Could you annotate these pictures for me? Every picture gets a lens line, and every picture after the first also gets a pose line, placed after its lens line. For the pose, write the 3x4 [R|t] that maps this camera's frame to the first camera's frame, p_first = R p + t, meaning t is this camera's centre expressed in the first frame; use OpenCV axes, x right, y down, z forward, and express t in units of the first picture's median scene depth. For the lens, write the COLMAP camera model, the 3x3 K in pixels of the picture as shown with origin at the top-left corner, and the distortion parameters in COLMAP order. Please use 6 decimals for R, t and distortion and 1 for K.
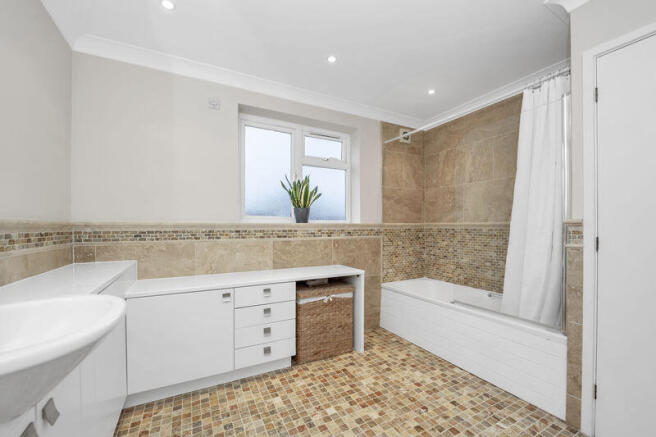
lens RADIAL K [[272.7, 0, 335.2], [0, 272.7, 219.6], [0, 0, 1]] dist [-0.002737, -0.000485]
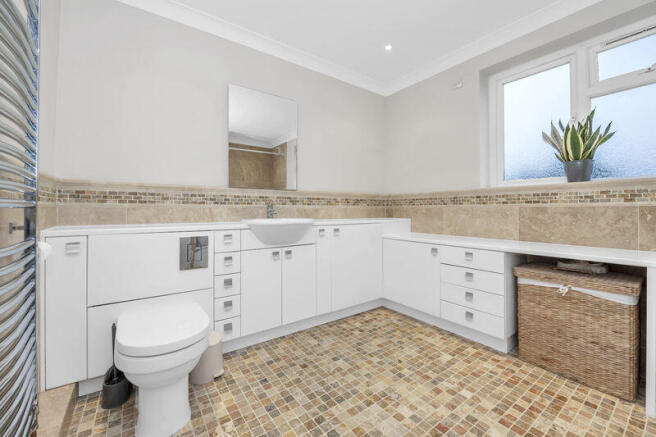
lens RADIAL K [[277.2, 0, 326.5], [0, 277.2, 195.2], [0, 0, 1]] dist [-0.000043, -0.000006]
pose [[0.108136, -0.054299, -0.992652, 0.649151], [0.024876, 0.998342, -0.051900, 0.082343], [0.993825, -0.019081, 0.109308, 0.363510]]
